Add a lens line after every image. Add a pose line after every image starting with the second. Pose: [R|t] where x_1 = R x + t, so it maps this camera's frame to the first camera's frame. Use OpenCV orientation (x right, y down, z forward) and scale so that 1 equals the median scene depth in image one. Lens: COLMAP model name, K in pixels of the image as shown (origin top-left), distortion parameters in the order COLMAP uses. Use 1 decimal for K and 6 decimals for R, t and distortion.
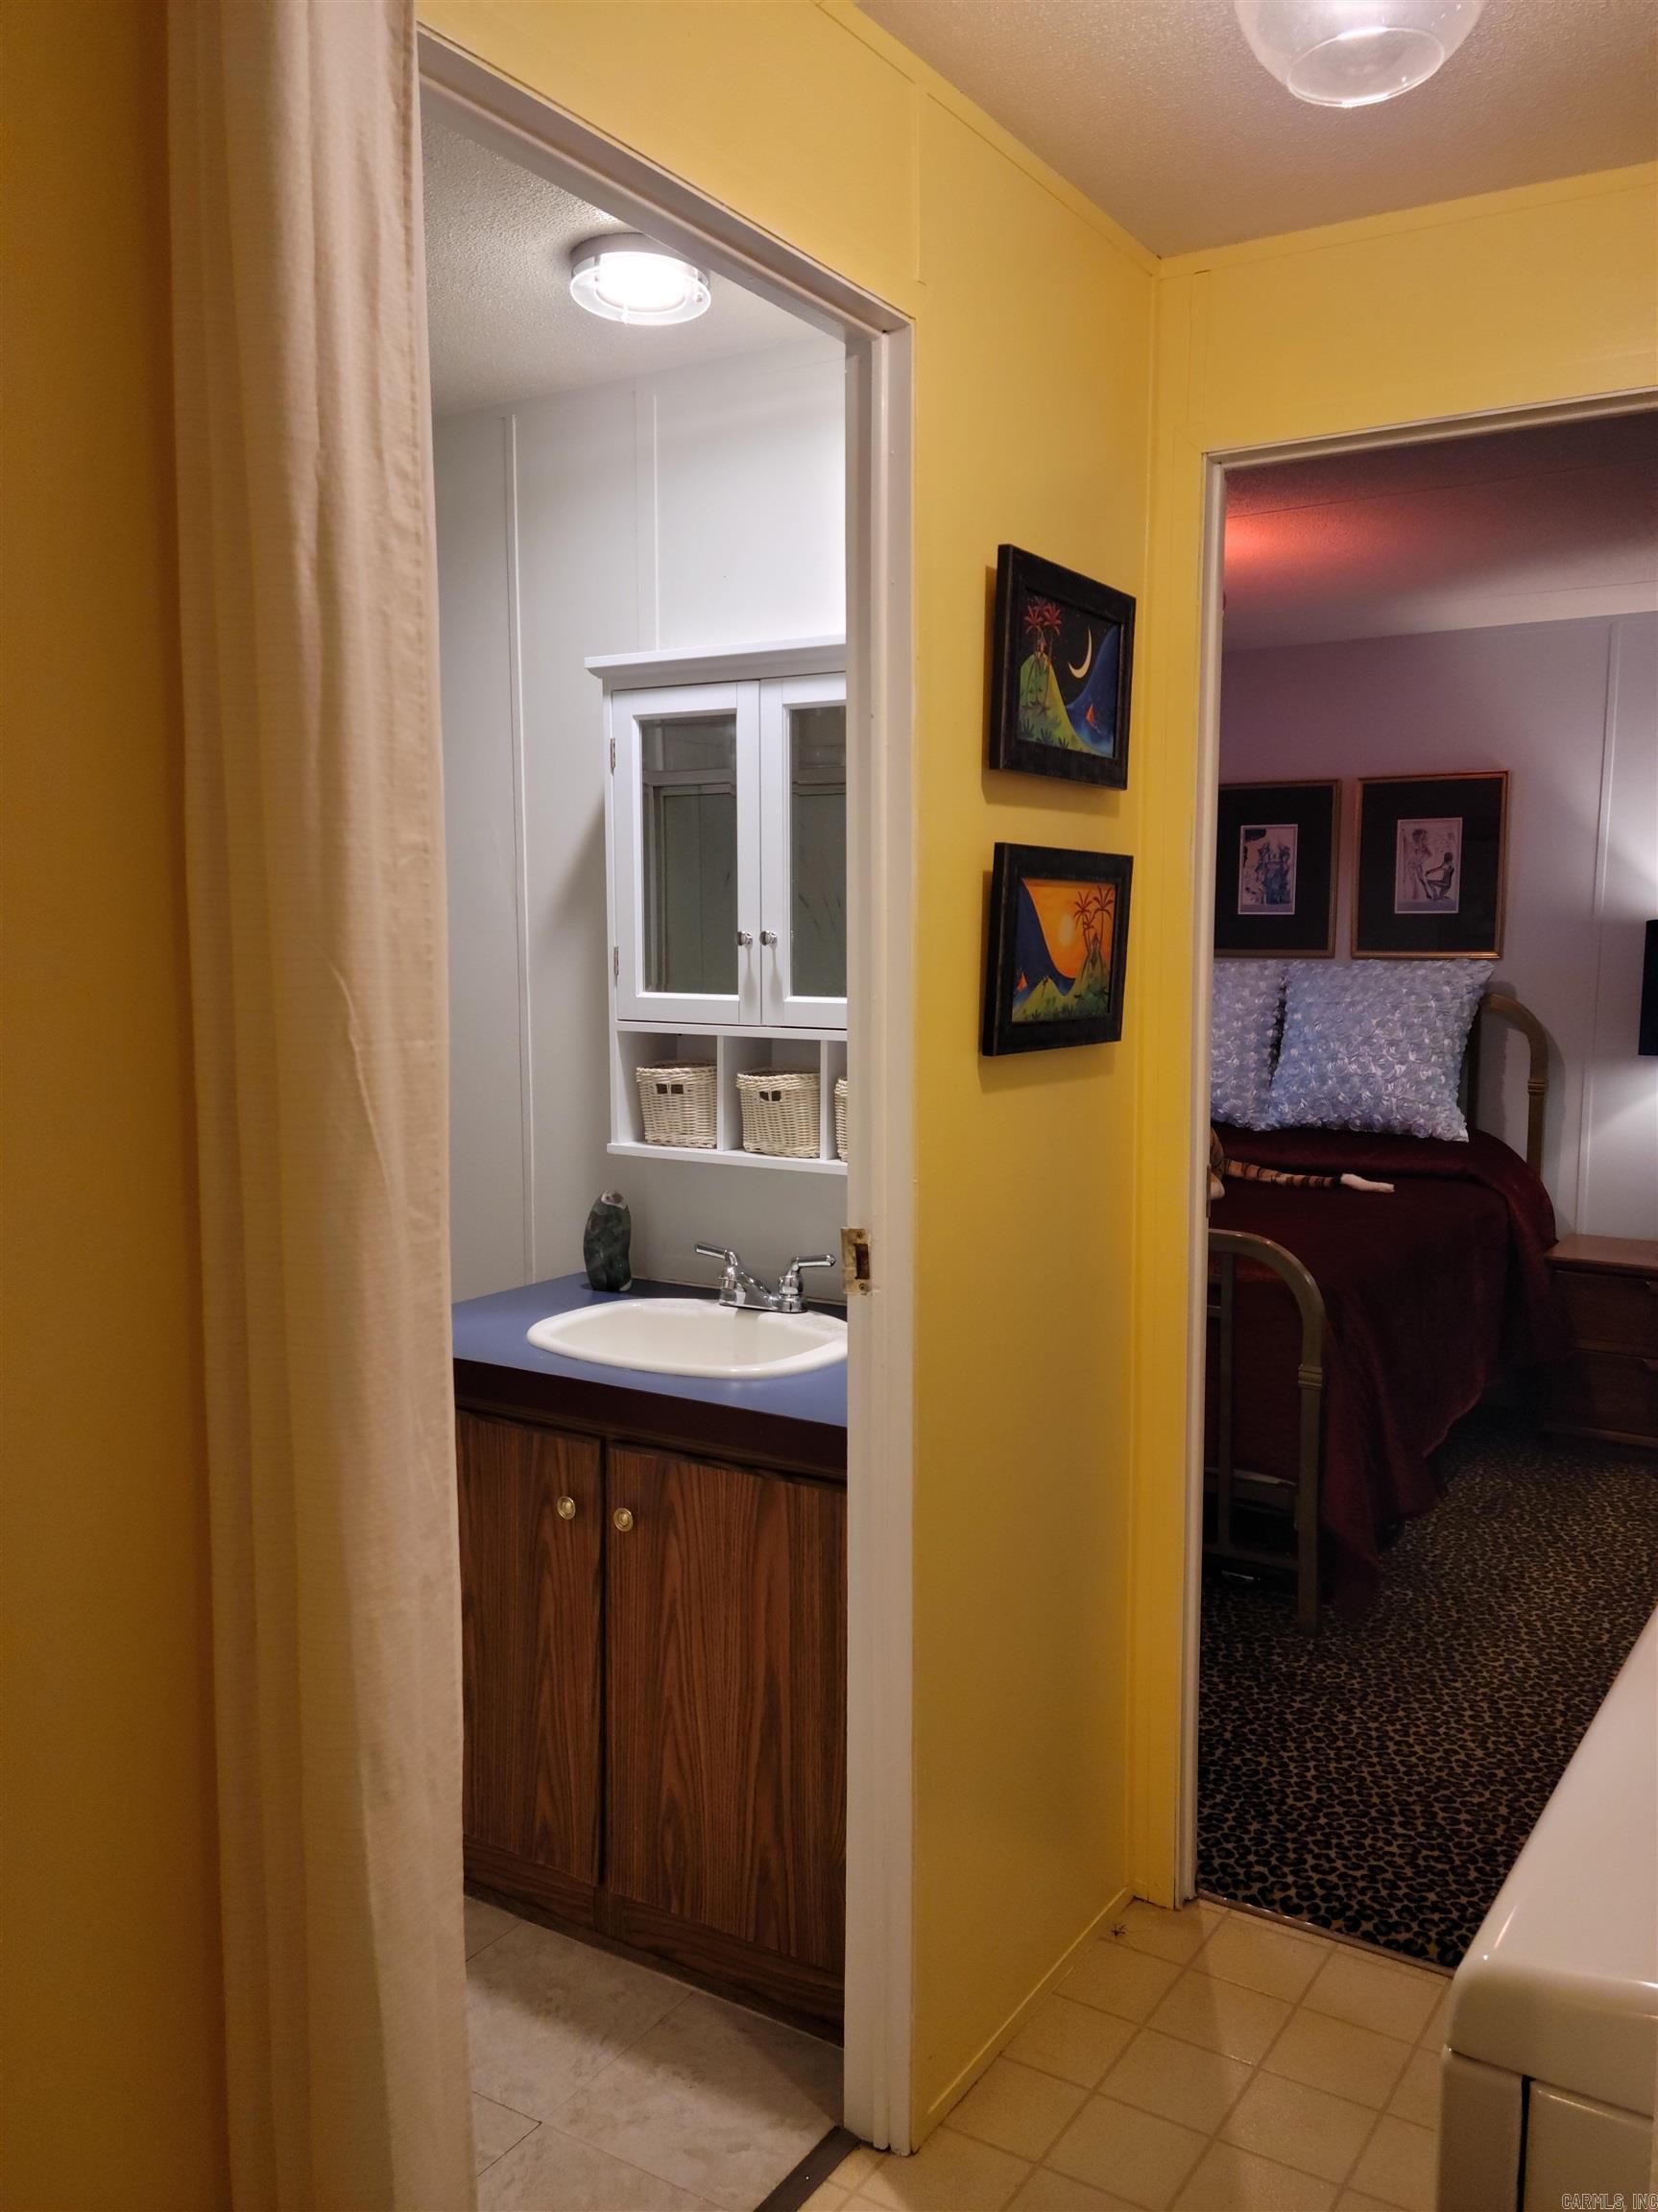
lens RADIAL K [[1771.8, 0, 861.6], [0, 1771.8, 1120.8], [0, 0, 1]] dist [0.065661, 0.002617]
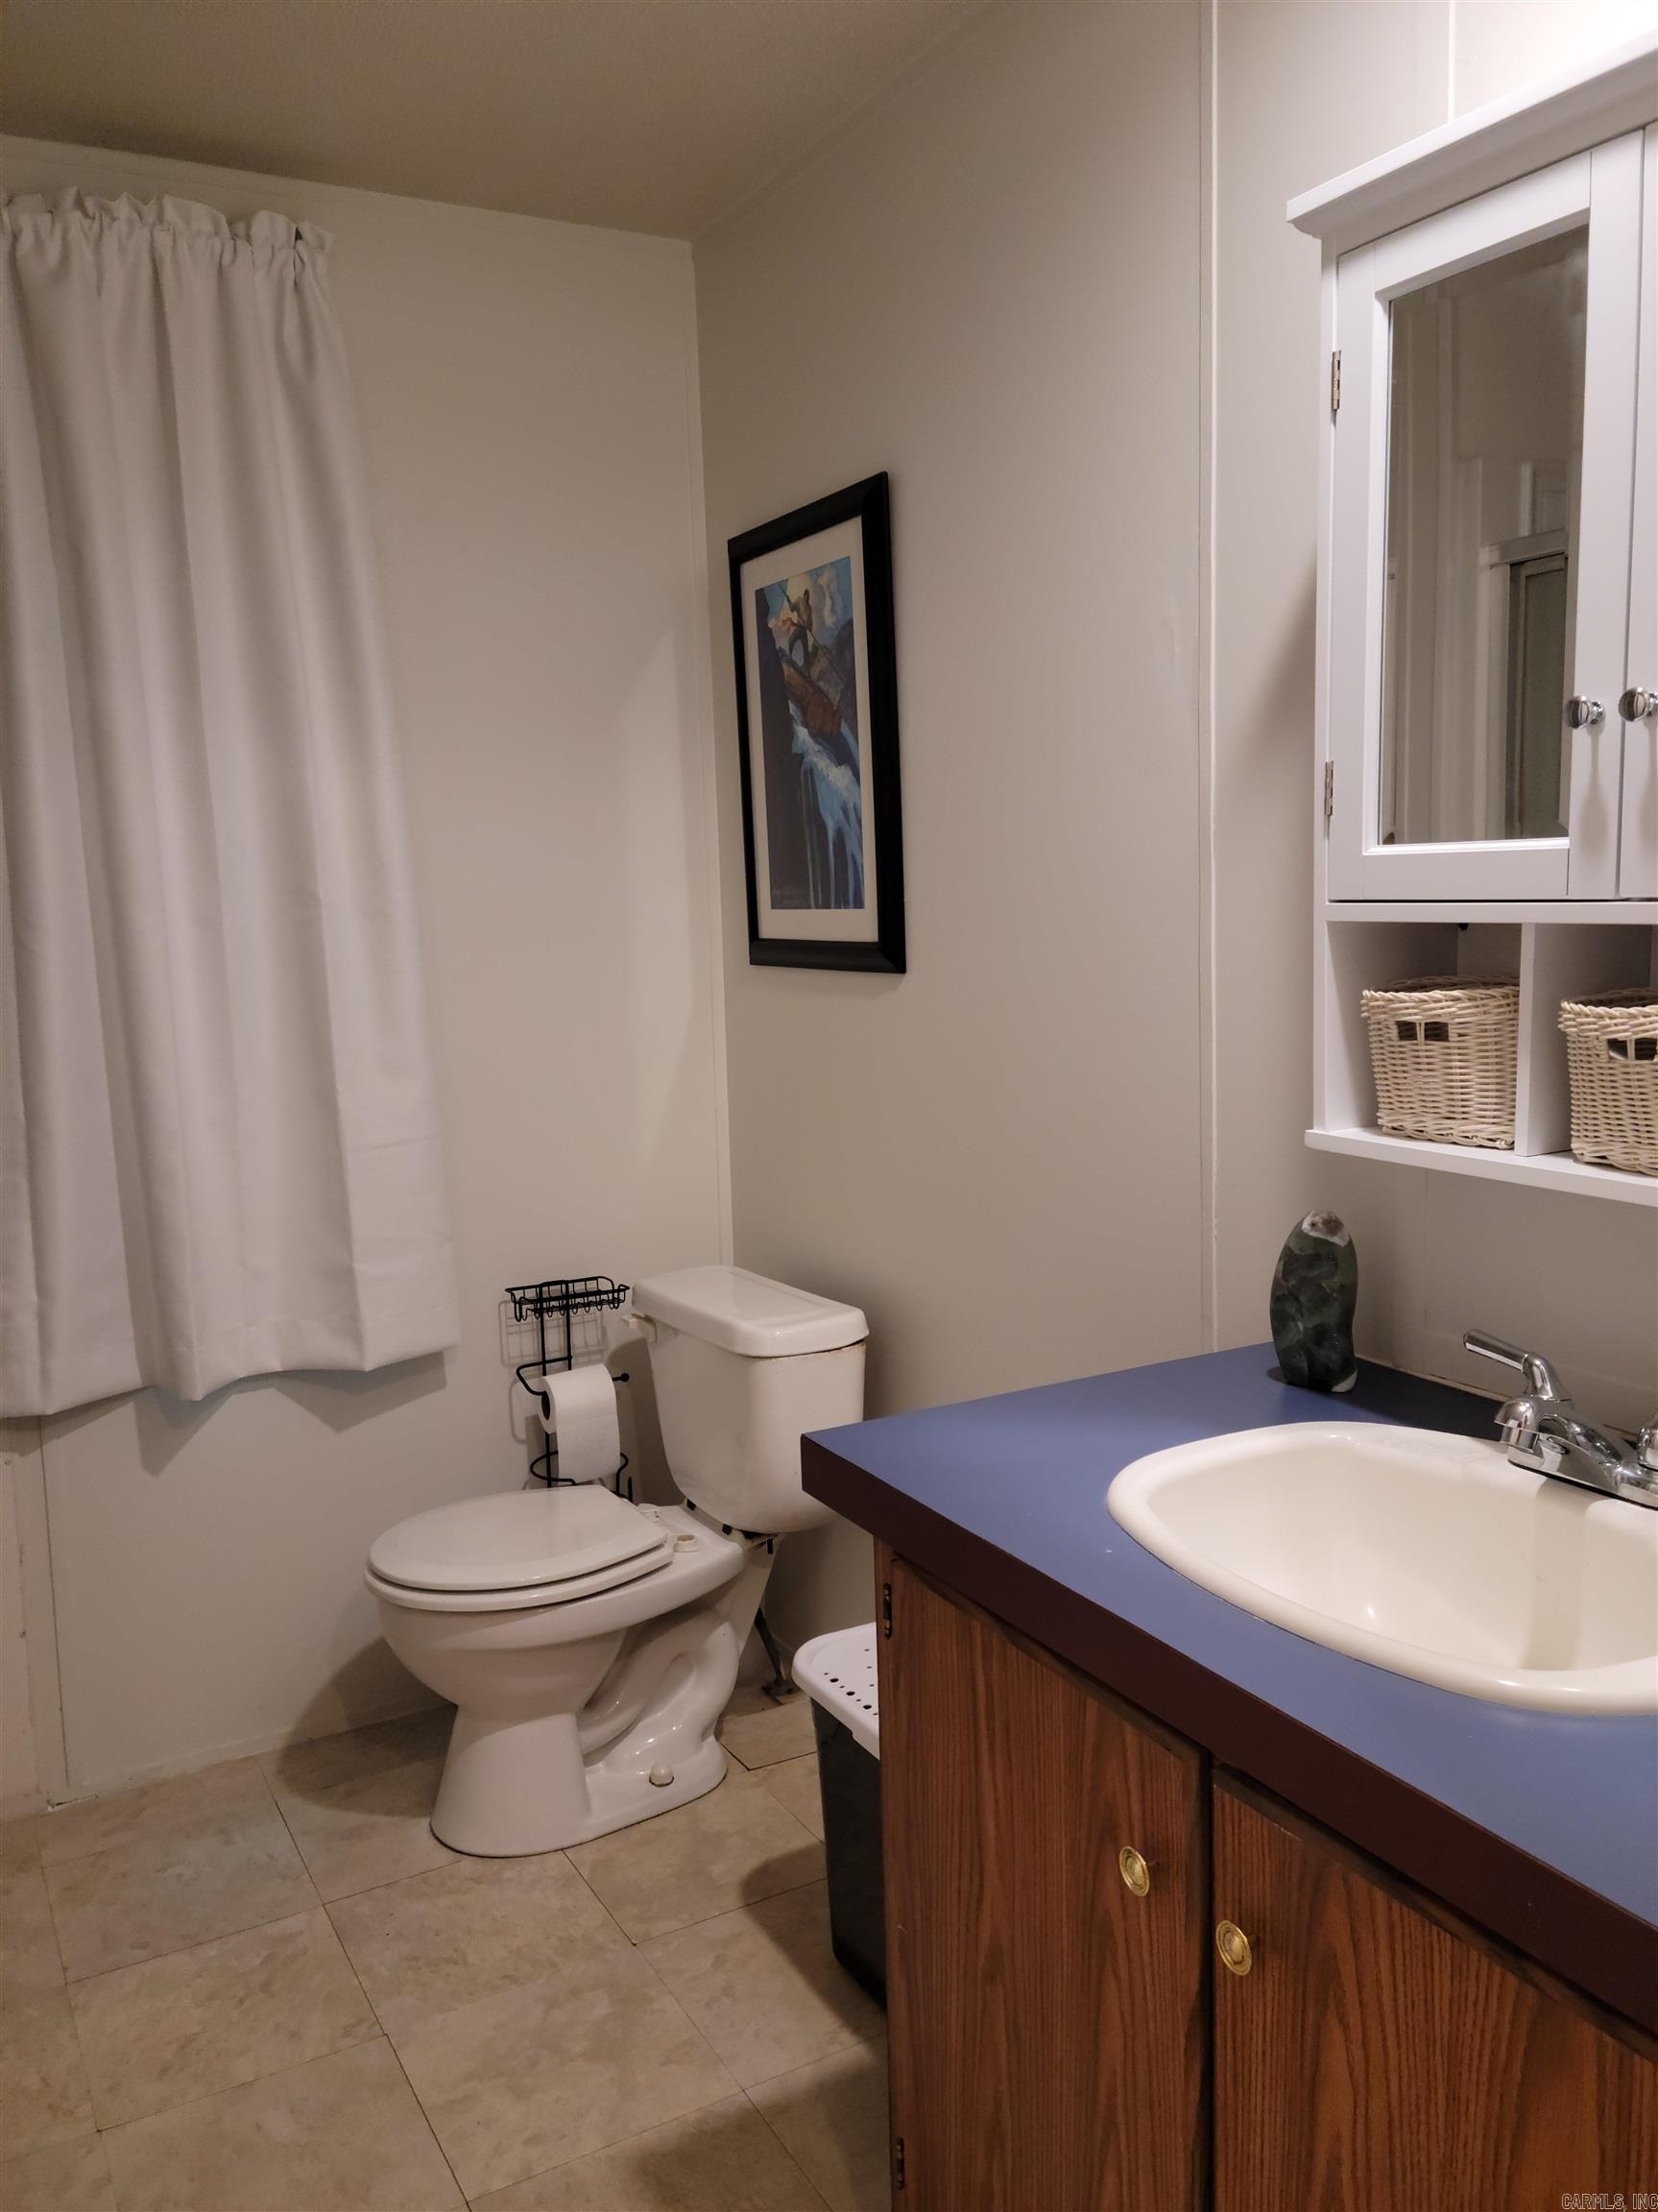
lens RADIAL K [[1747.2, 0, 827.1], [0, 1747.2, 1142.3], [0, 0, 1]] dist [0.121289, -0.153530]
pose [[0.867167, 0.040363, -0.496379, -0.001227], [-0.014484, 0.998333, 0.055876, -0.012076], [0.497806, -0.041264, 0.866306, 0.470004]]
